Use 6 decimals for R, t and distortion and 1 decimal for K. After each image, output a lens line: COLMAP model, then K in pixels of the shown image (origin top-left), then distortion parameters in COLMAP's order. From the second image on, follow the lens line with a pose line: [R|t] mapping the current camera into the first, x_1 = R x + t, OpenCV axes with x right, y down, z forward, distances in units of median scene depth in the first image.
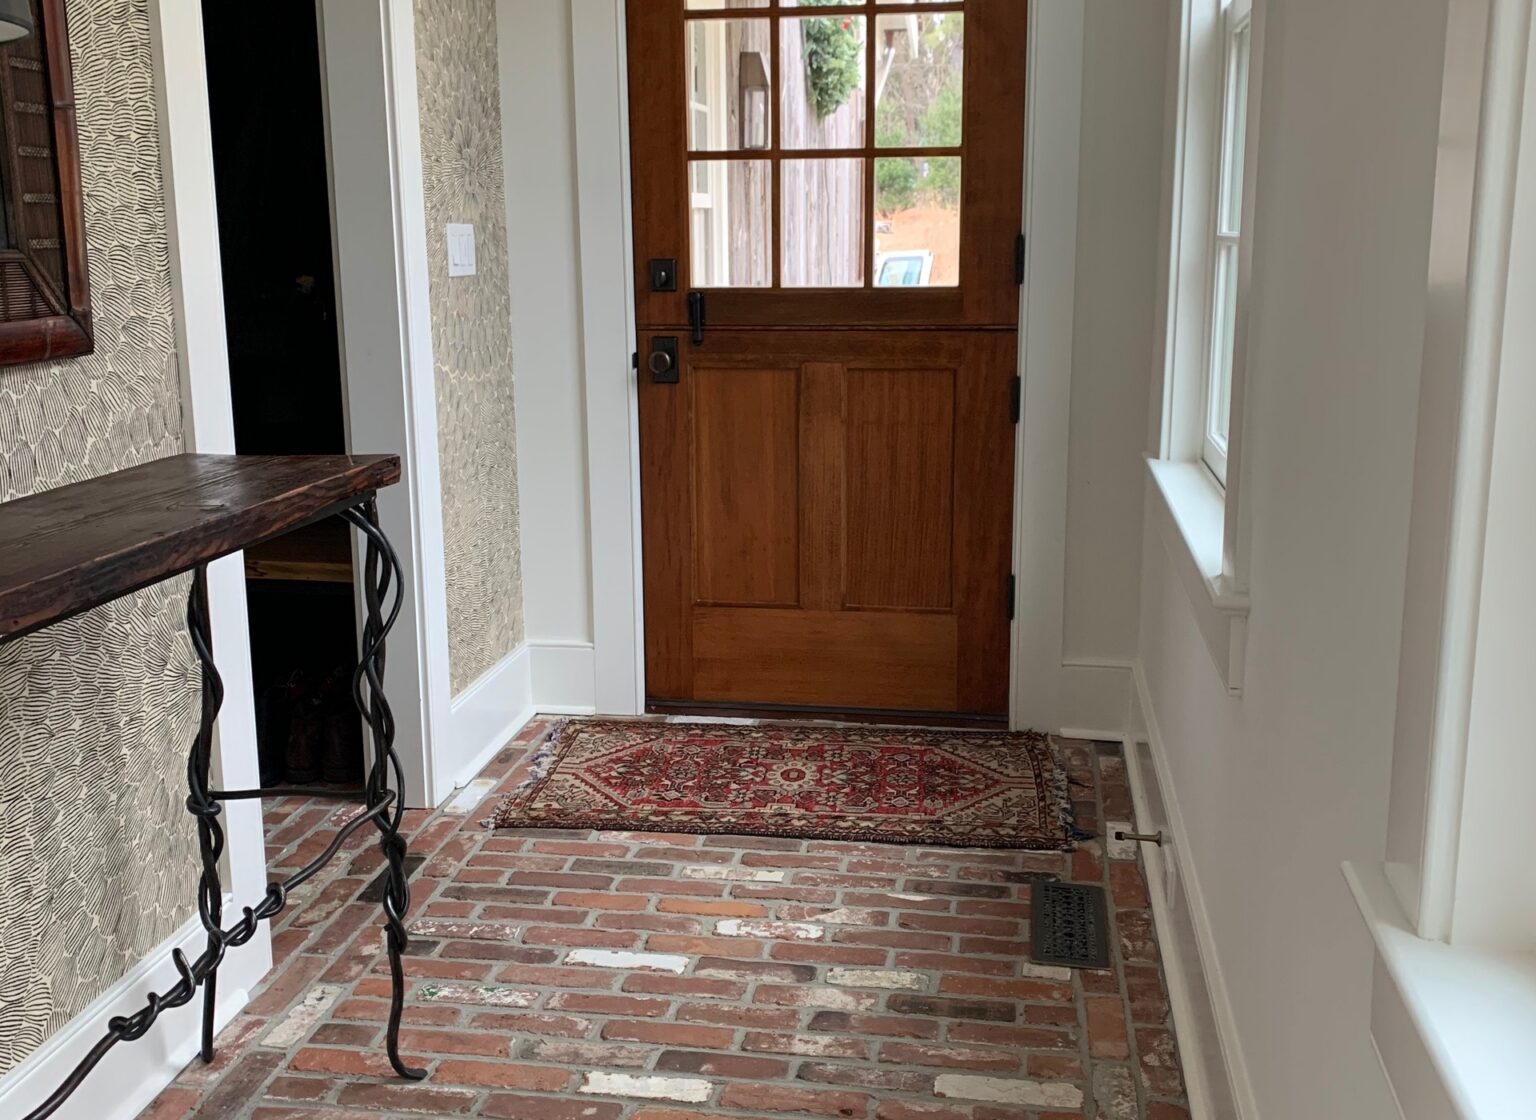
lens RADIAL K [[1596.8, 0, 768.0], [0, 1596.8, 558.7], [0, 0, 1]] dist [0.030056, 0.000000]
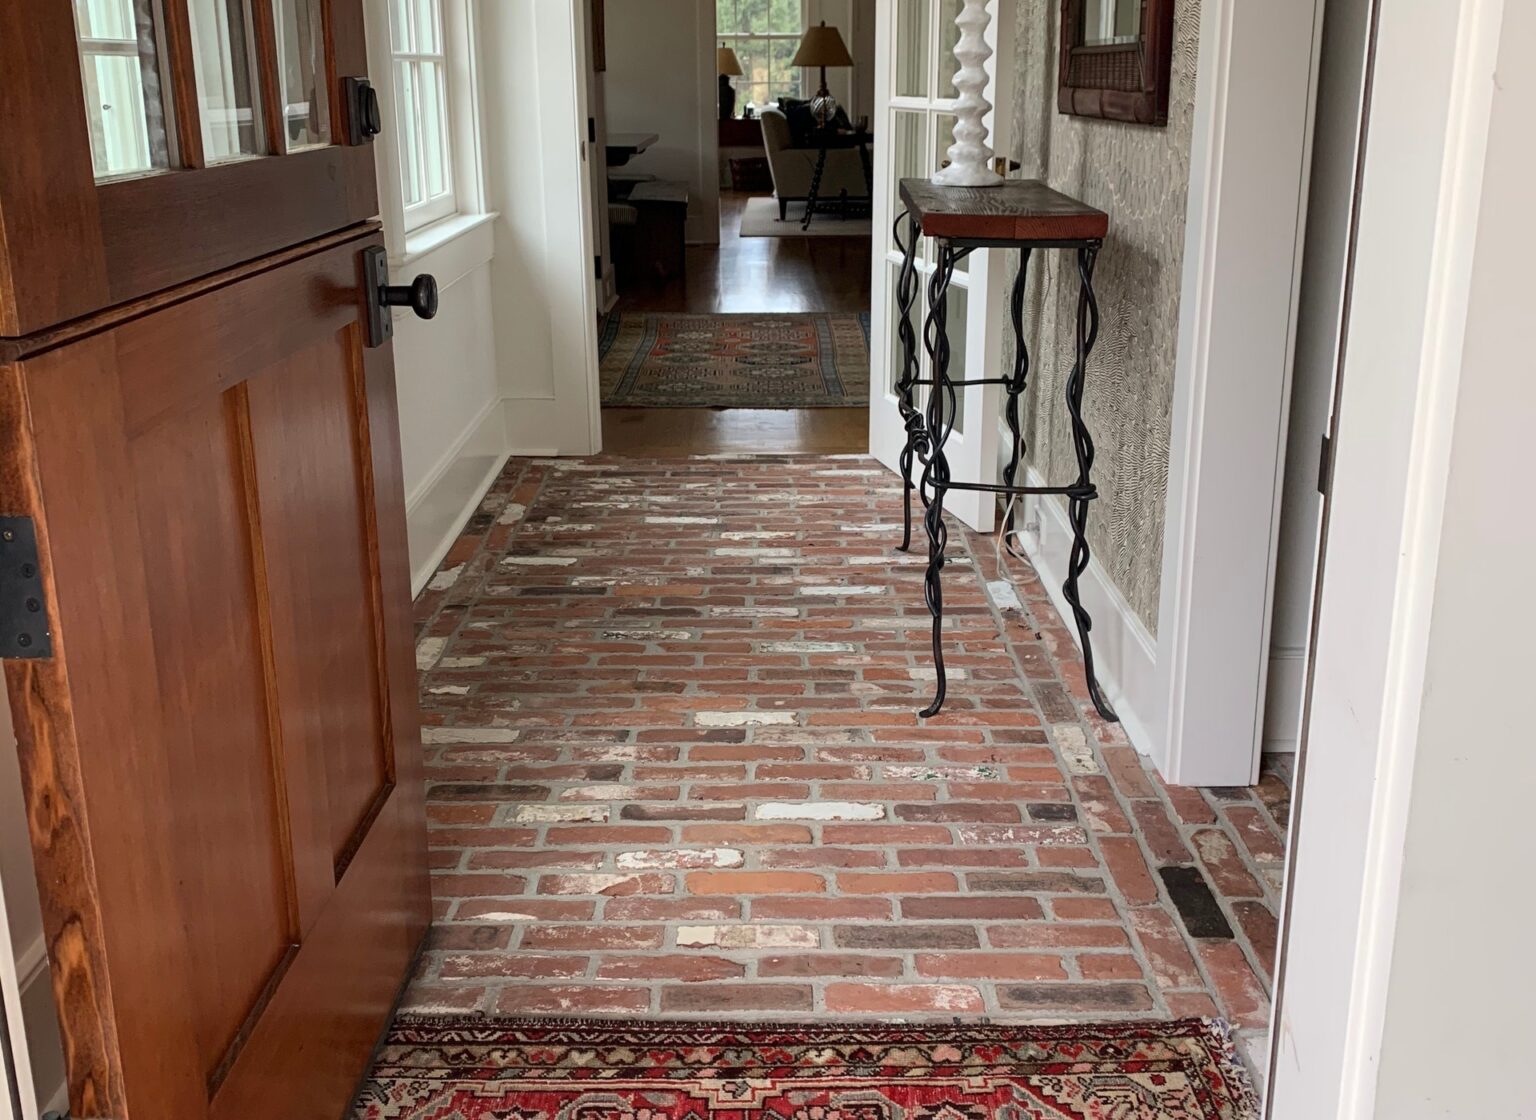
lens RADIAL K [[1596.8, 0, 769.1], [0, 1596.8, 561.2], [0, 0, 1]] dist [0.030056, 0.000000]
pose [[-0.987684, 0.054559, -0.146643, 0.074832], [-0.022286, 0.878622, 0.476998, -0.340511], [0.154868, 0.474392, -0.866584, 1.777676]]
